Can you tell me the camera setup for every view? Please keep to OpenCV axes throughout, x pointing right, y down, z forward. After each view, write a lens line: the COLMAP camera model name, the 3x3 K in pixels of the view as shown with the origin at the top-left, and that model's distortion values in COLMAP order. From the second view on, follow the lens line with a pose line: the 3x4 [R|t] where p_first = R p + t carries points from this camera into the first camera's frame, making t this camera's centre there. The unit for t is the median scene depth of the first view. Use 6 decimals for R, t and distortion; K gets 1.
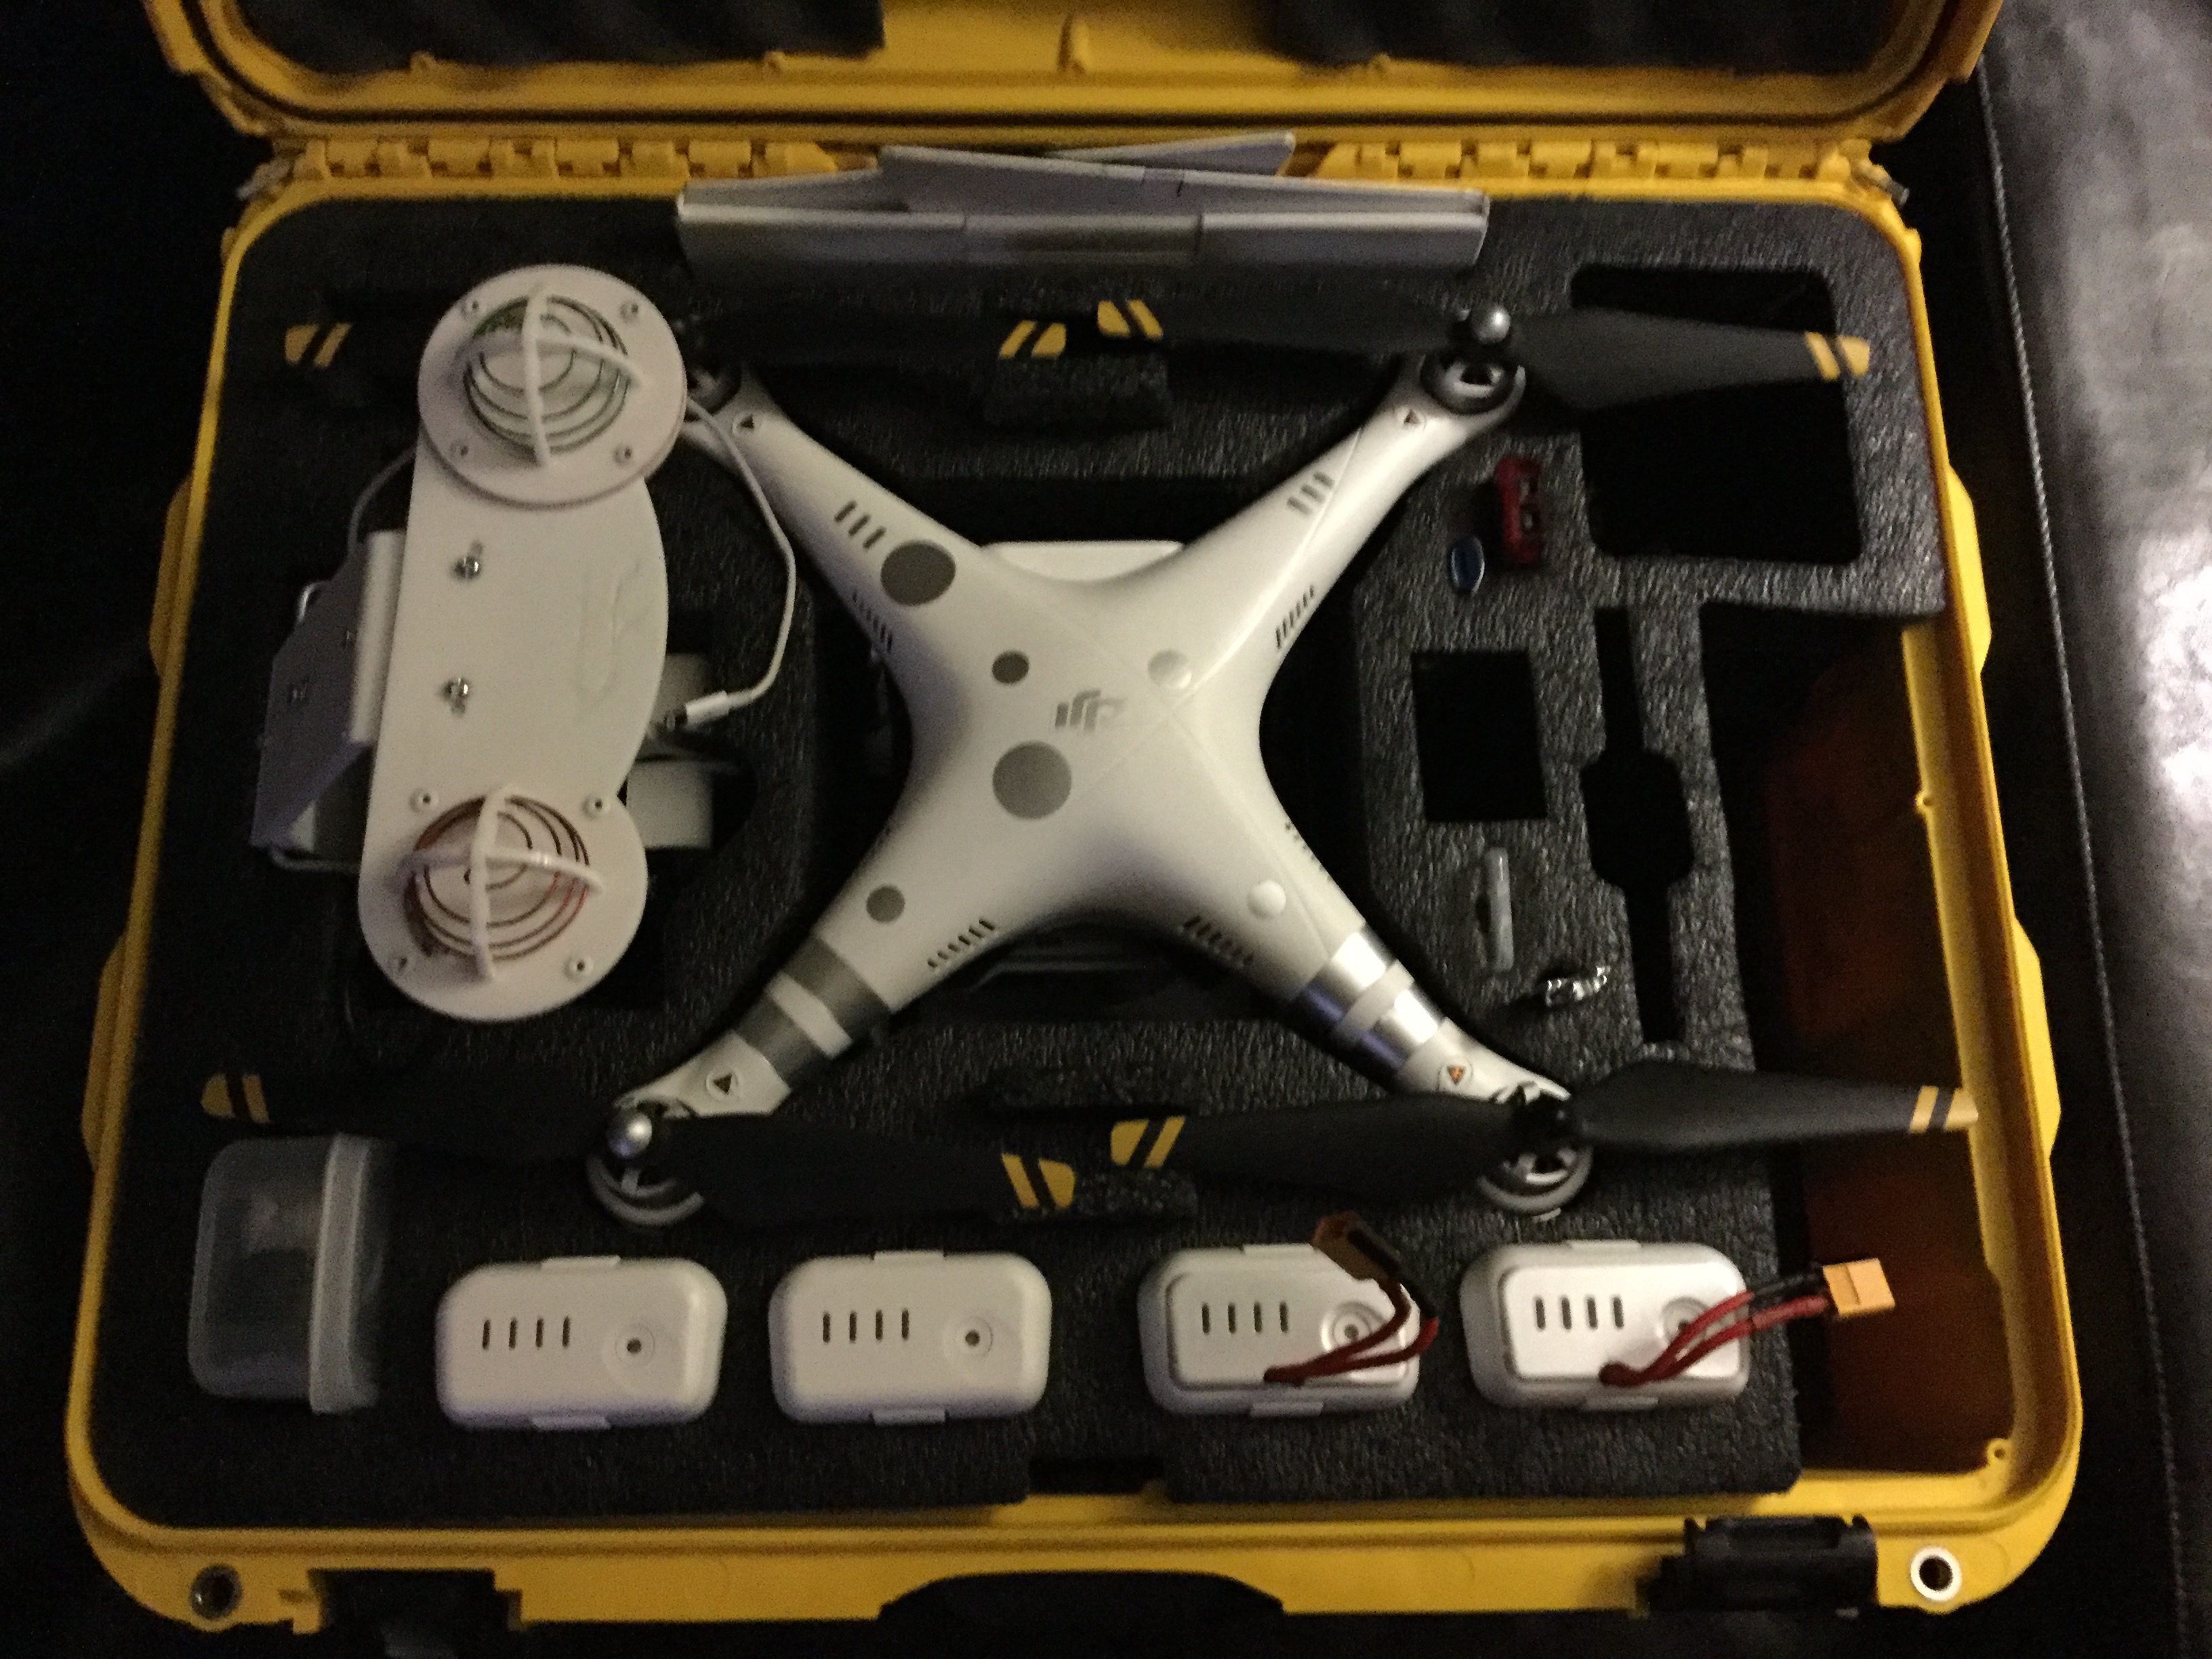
lens RADIAL K [[2052.0, 0, 1112.4], [0, 2052.0, 827.2], [0, 0, 1]] dist [-0.003345, 0.000000]
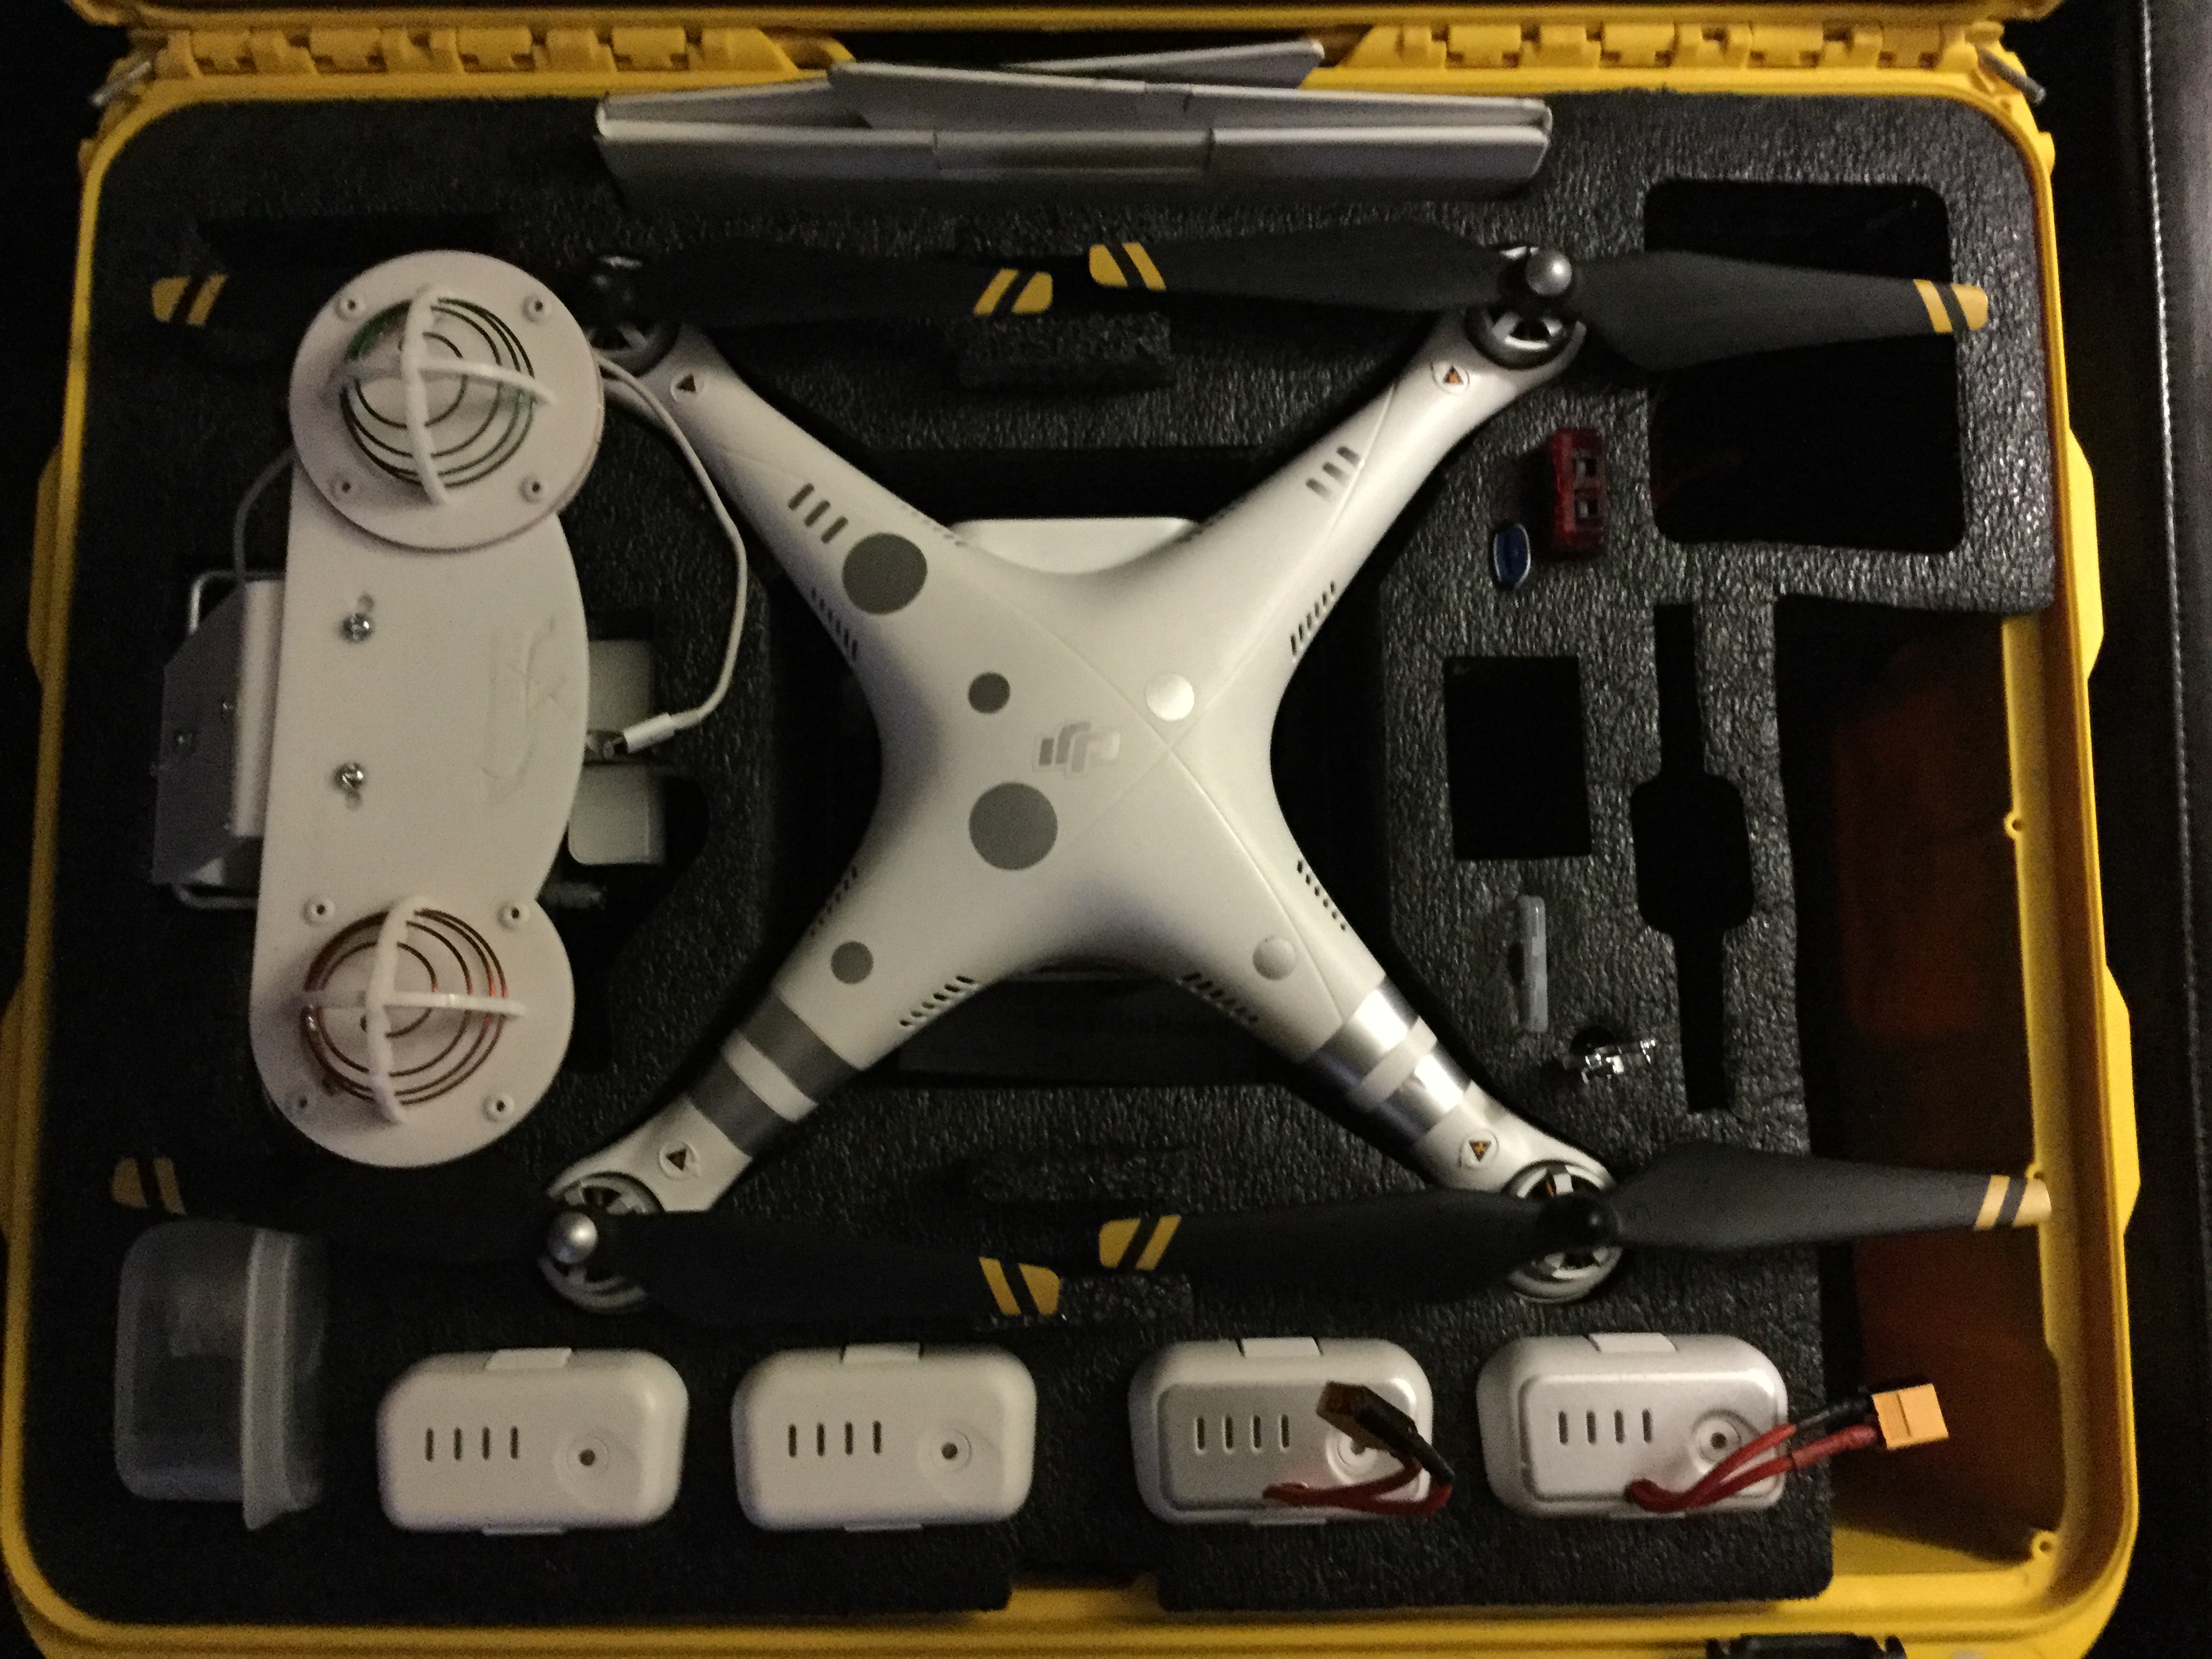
lens RADIAL K [[2052.0, 0, 1119.7], [0, 2052.0, 830.9], [0, 0, 1]] dist [-0.003345, 0.000000]
pose [[0.999915, 0.003076, -0.012677, 0.017970], [-0.000894, 0.985666, 0.168705, -0.168416], [0.013014, -0.168679, 0.985585, 0.119136]]
